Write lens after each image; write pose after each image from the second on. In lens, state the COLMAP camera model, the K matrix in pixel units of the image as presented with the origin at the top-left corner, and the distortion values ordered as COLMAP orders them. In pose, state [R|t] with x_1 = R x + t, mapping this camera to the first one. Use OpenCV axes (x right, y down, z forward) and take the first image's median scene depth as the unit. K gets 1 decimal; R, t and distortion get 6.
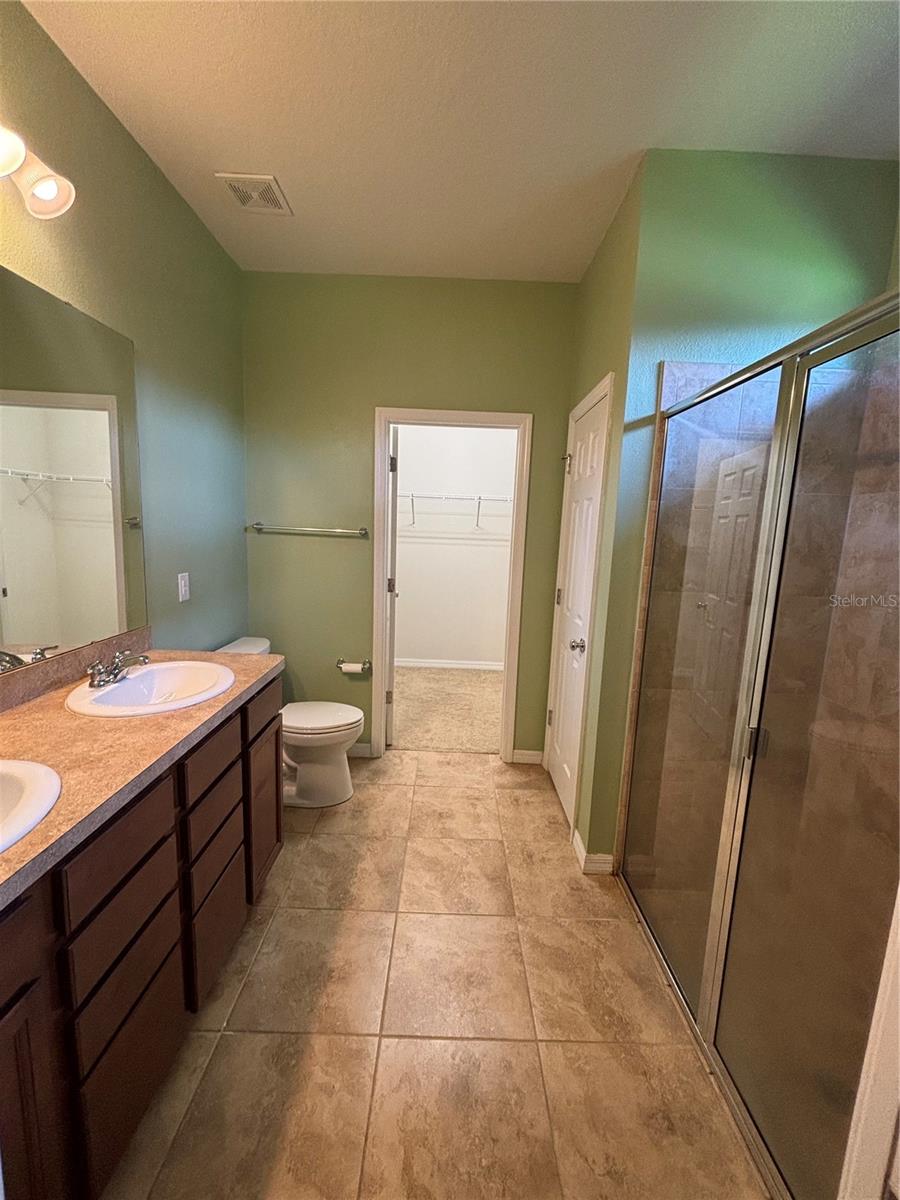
lens RADIAL K [[482.6, 0, 450.0], [0, 482.6, 597.6], [0, 0, 1]] dist [-0.002490, 0.001256]
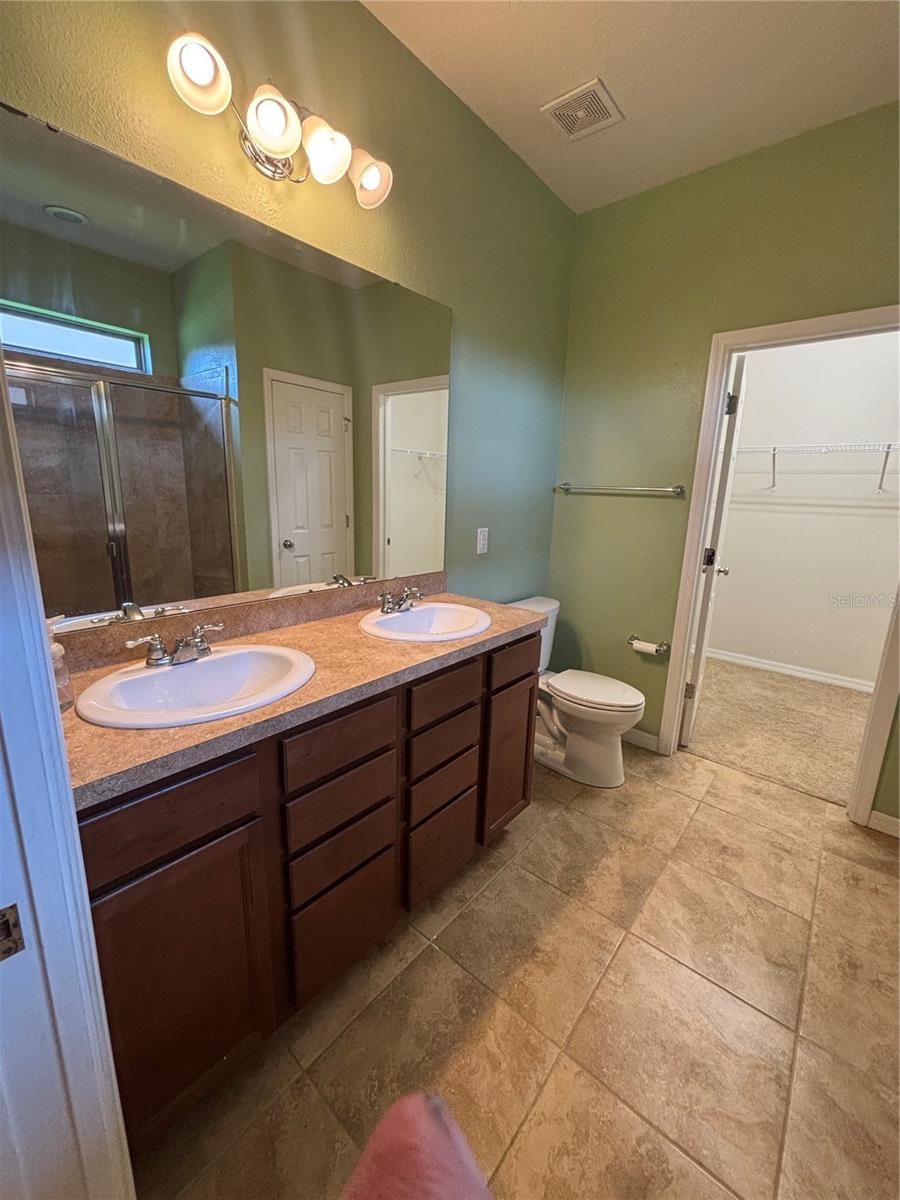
lens RADIAL K [[482.6, 0, 449.9], [0, 482.6, 598.4], [0, 0, 1]] dist [-0.002490, 0.001256]
pose [[0.764420, 0.127712, -0.631943, 0.104725], [-0.095672, 0.991802, 0.084709, 0.025097], [0.637581, -0.004294, 0.770372, 0.136224]]
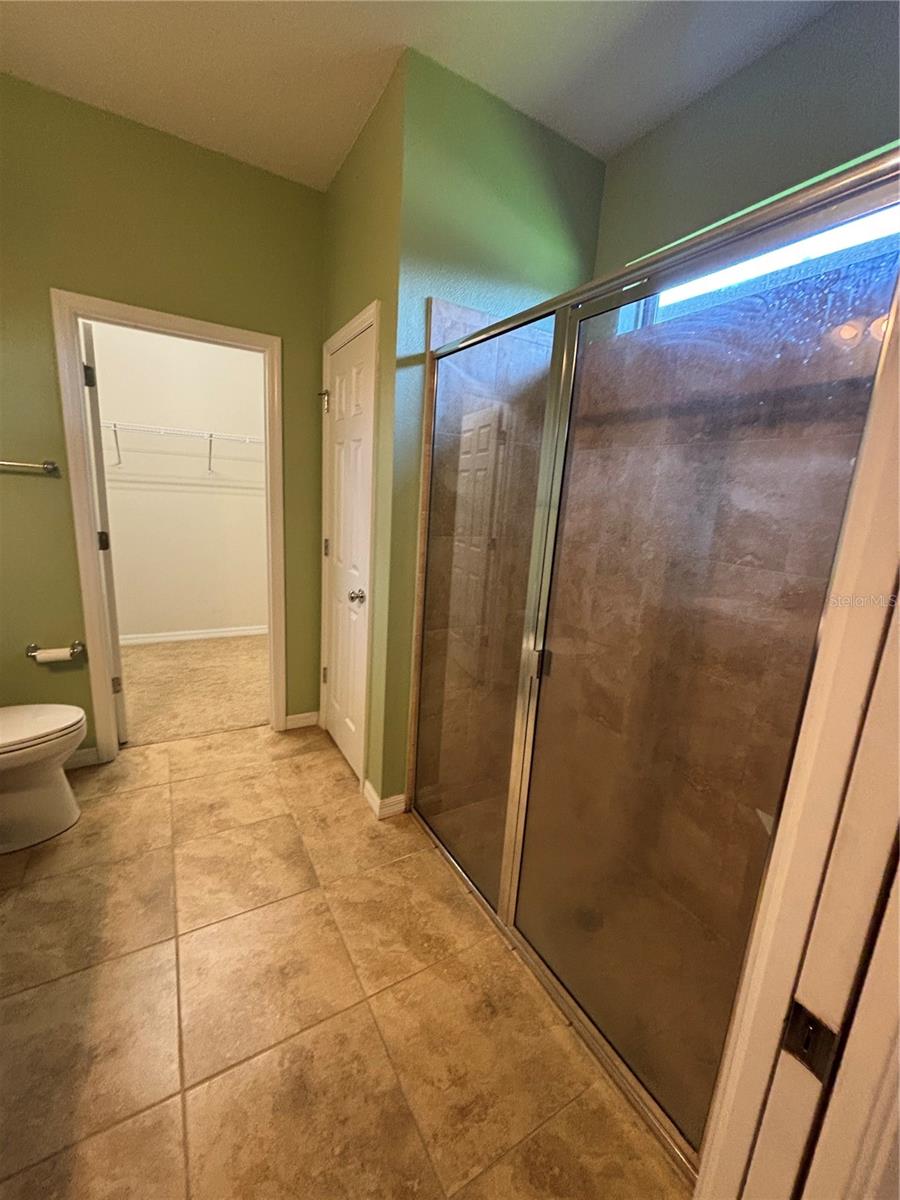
lens RADIAL K [[482.6, 0, 449.9], [0, 482.6, 600.5], [0, 0, 1]] dist [-0.002490, 0.001256]
pose [[0.861136, -0.090593, 0.500238, -0.062897], [0.043052, 0.993455, 0.105802, 0.015959], [-0.506549, -0.069574, 0.859400, 0.092945]]
